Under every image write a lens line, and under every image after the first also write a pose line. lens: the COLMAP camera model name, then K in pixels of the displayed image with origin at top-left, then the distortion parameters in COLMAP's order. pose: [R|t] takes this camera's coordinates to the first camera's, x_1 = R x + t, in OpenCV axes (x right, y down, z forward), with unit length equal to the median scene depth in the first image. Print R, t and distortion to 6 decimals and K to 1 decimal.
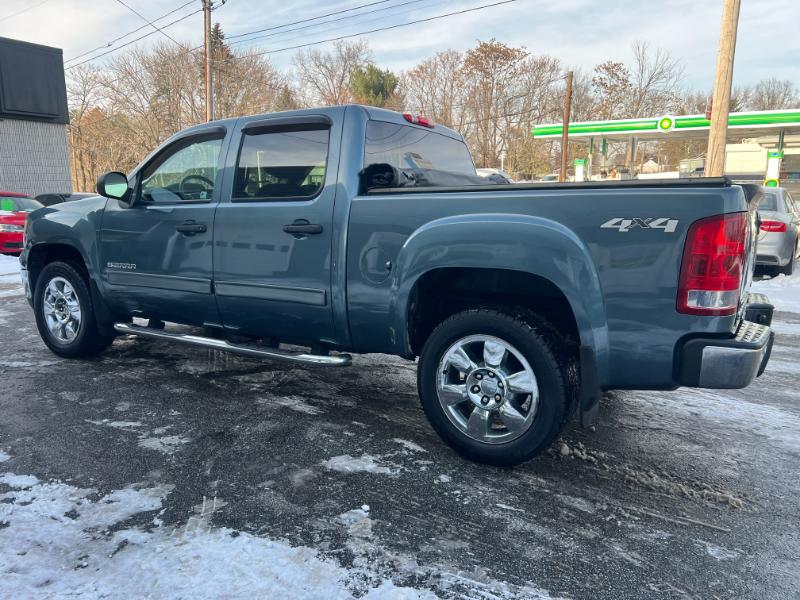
lens RADIAL K [[602.1, 0, 404.8], [0, 602.1, 299.3], [0, 0, 1]] dist [0.046857, -0.053008]
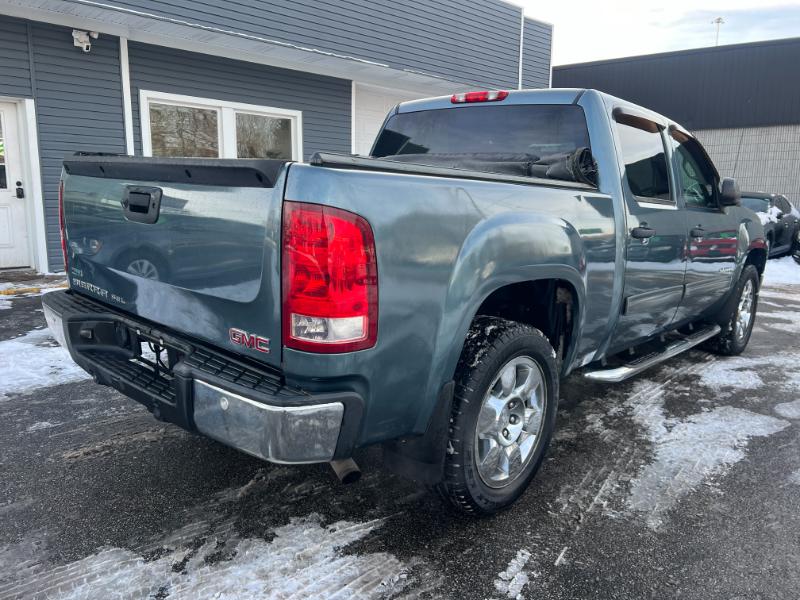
lens RADIAL K [[602.1, 0, 397.2], [0, 602.1, 297.6], [0, 0, 1]] dist [0.046857, -0.053008]
pose [[-0.191731, 0.159883, -0.968337, 0.863476], [-0.196917, 0.960312, 0.197547, -0.155951], [0.961490, 0.228558, -0.152637, 1.001846]]
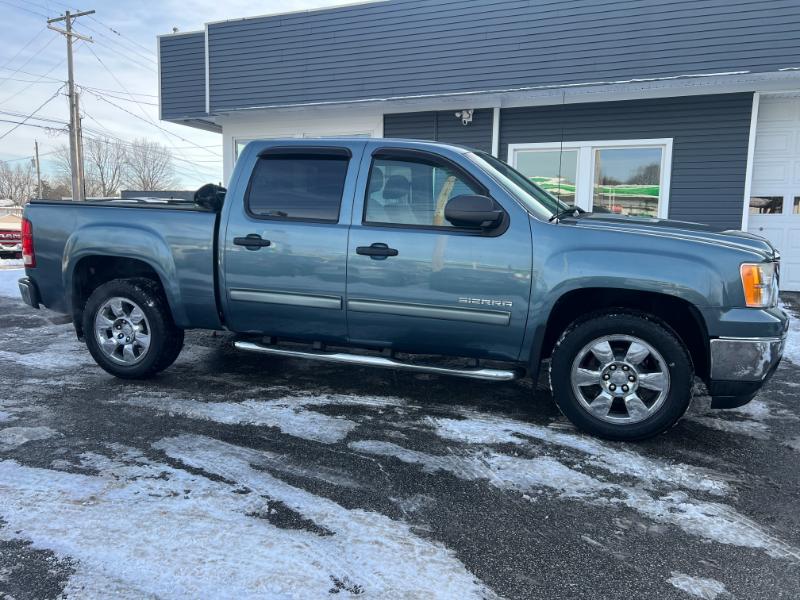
lens RADIAL K [[602.1, 0, 397.9], [0, 602.1, 298.5], [0, 0, 1]] dist [0.046857, -0.053008]
pose [[-0.975900, 0.012492, -0.217859, 0.072148], [-0.055693, 0.951040, 0.304010, -0.366399], [0.210990, 0.308817, -0.927424, 2.132747]]
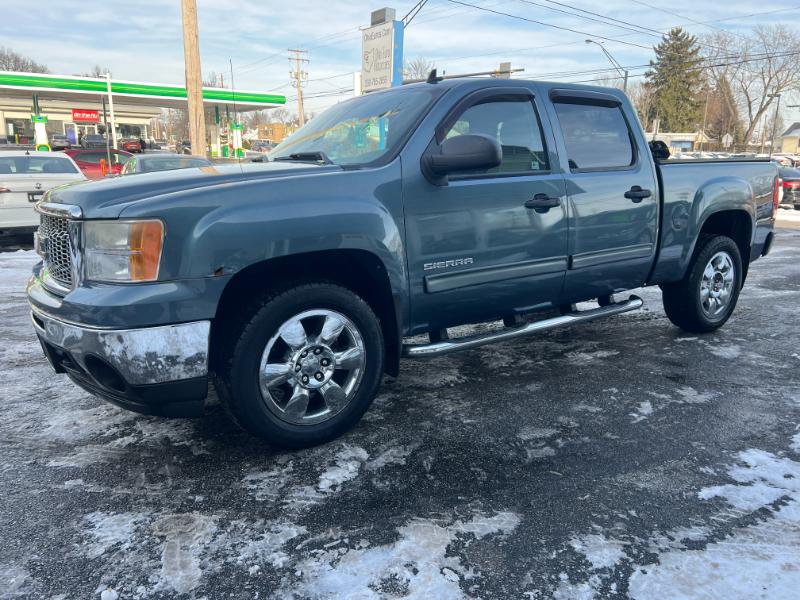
lens RADIAL K [[602.1, 0, 402.6], [0, 602.1, 300.7], [0, 0, 1]] dist [0.046857, -0.053008]
pose [[0.380097, -0.203598, 0.902261, -1.139086], [0.150691, 0.976071, 0.156772, -0.133023], [-0.912589, 0.076374, 0.401682, 0.753880]]
